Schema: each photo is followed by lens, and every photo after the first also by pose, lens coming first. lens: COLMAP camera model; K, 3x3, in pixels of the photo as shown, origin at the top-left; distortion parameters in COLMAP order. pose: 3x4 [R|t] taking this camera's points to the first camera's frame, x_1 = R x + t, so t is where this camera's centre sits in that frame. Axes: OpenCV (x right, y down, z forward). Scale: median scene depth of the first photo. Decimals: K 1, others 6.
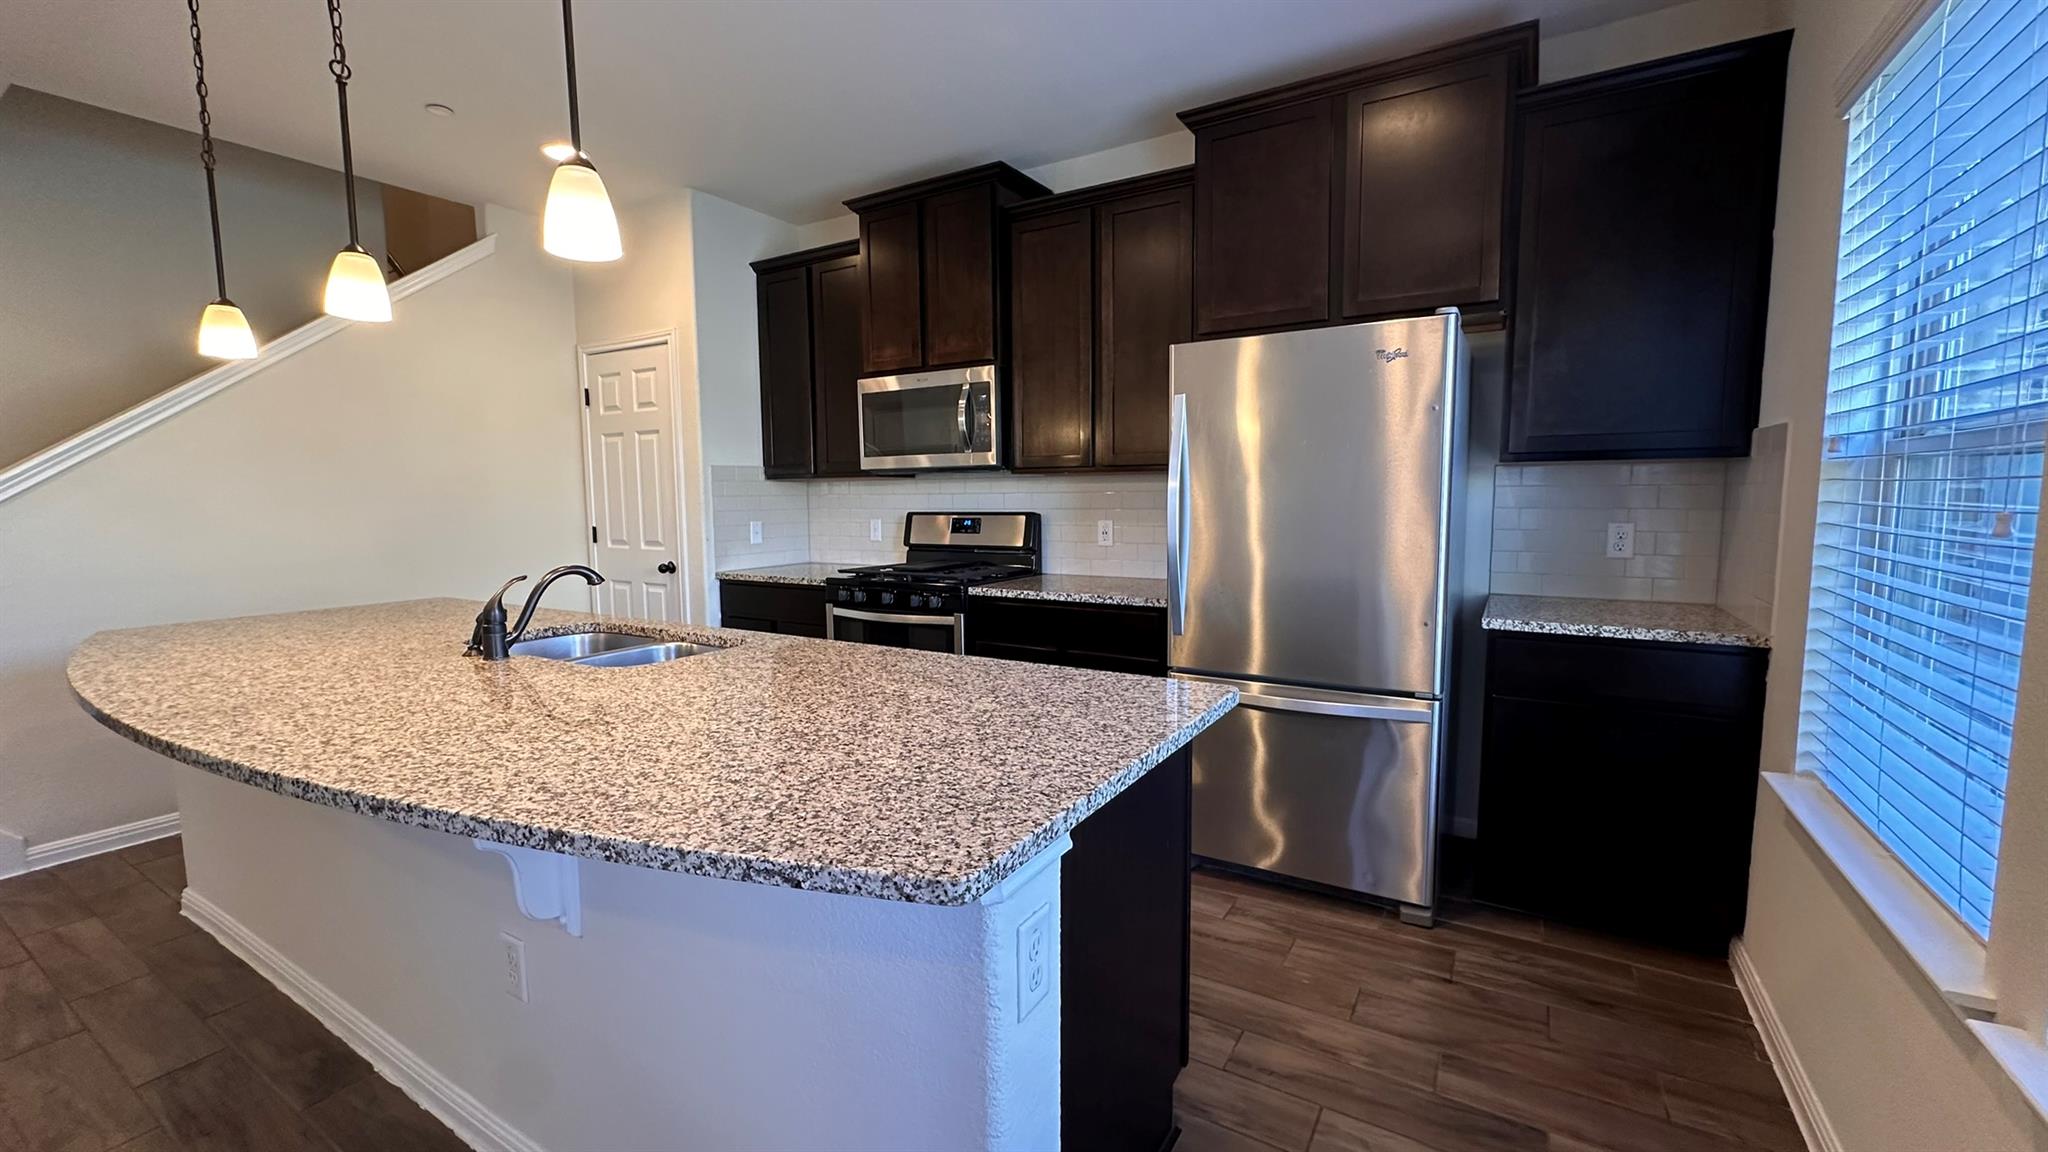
lens RADIAL K [[820.0, 0, 1026.7], [0, 820.0, 579.5], [0, 0, 1]] dist [-0.001090, 0.000244]
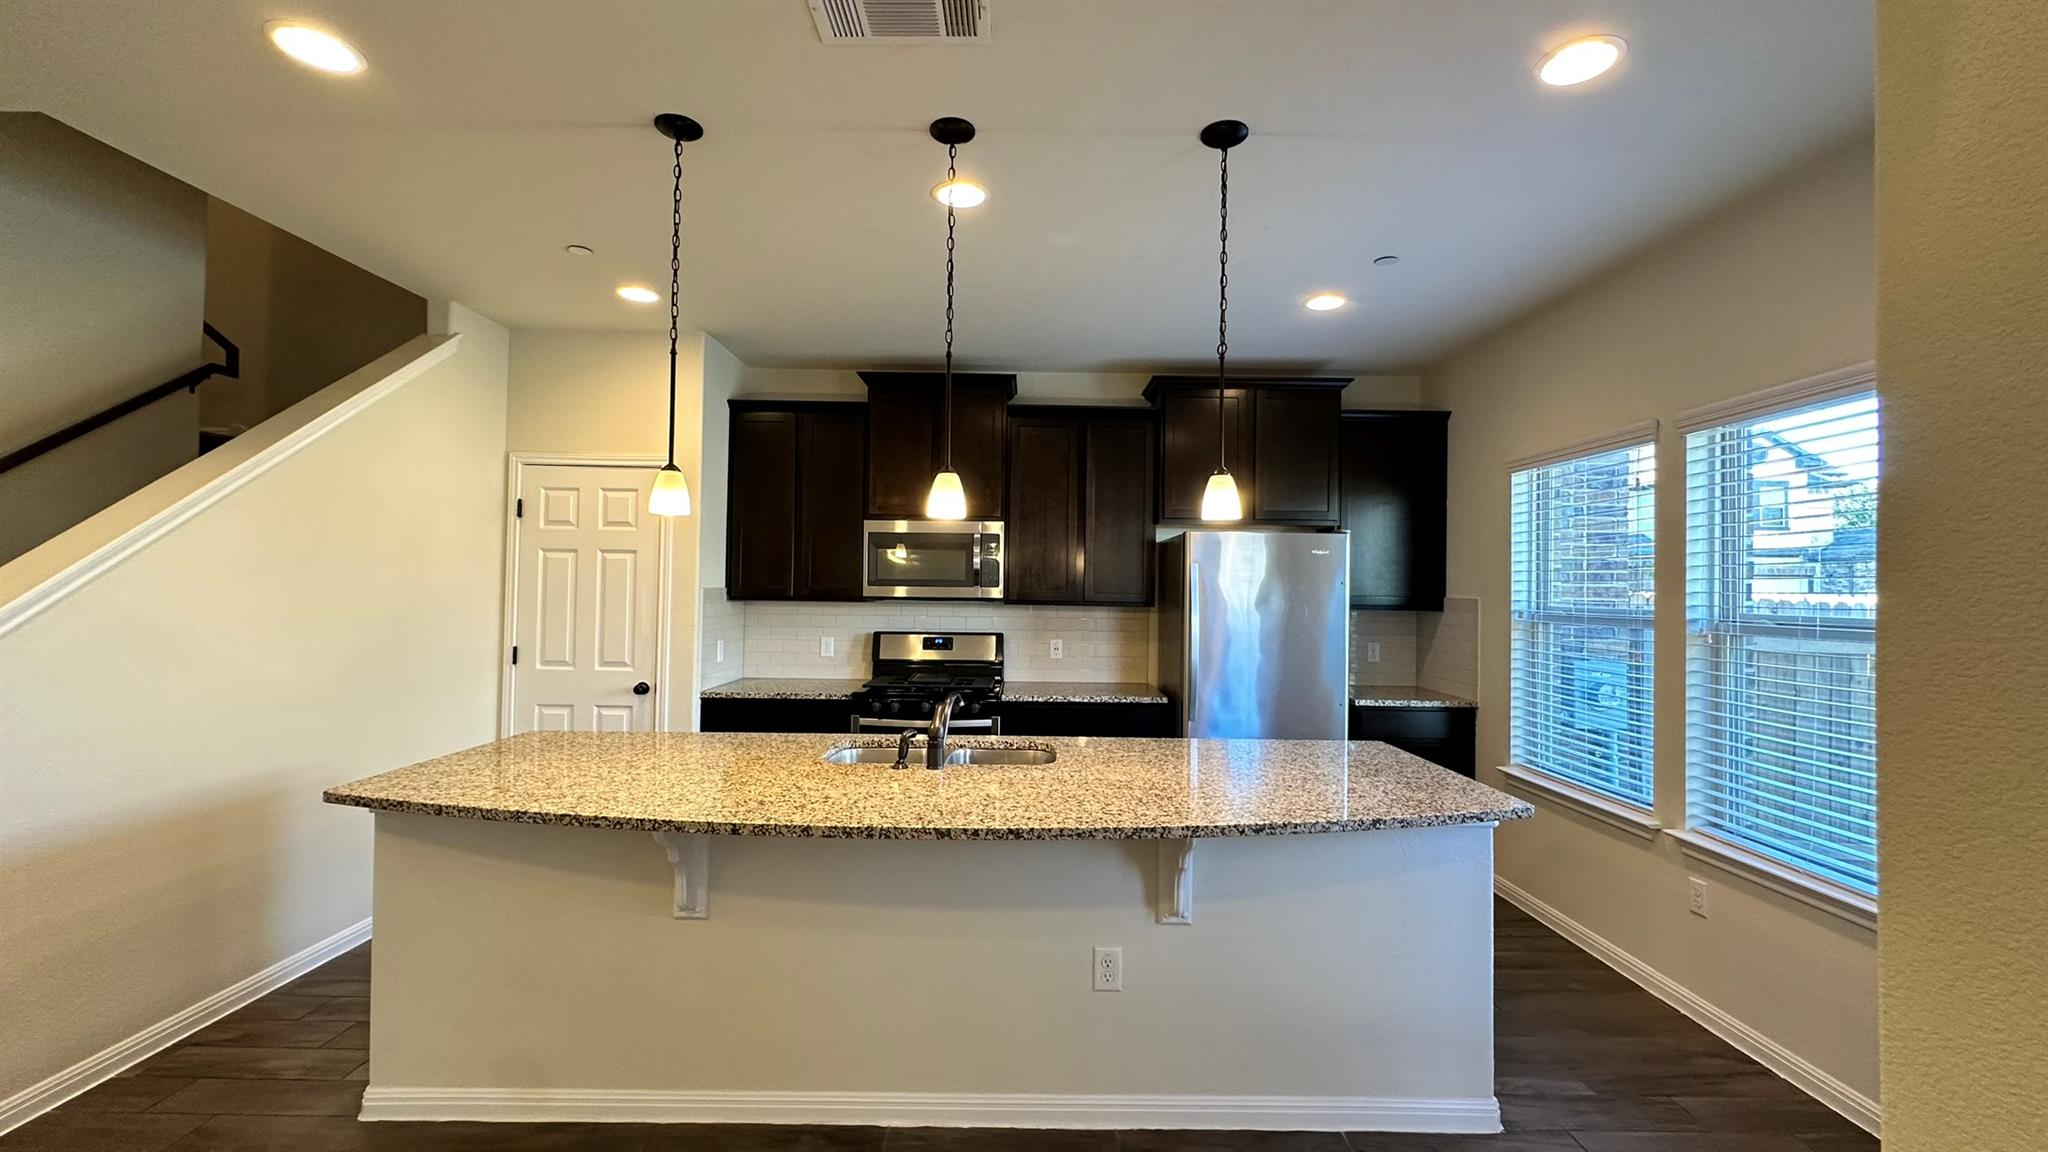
lens RADIAL K [[825.2, 0, 1026.4], [0, 825.2, 569.8], [0, 0, 1]] dist [-0.008015, 0.000109]
pose [[0.854789, 0.033820, 0.517872, -0.618798], [0.031023, 0.992760, -0.116039, -0.029810], [-0.518048, 0.115254, 0.847551, -0.107232]]
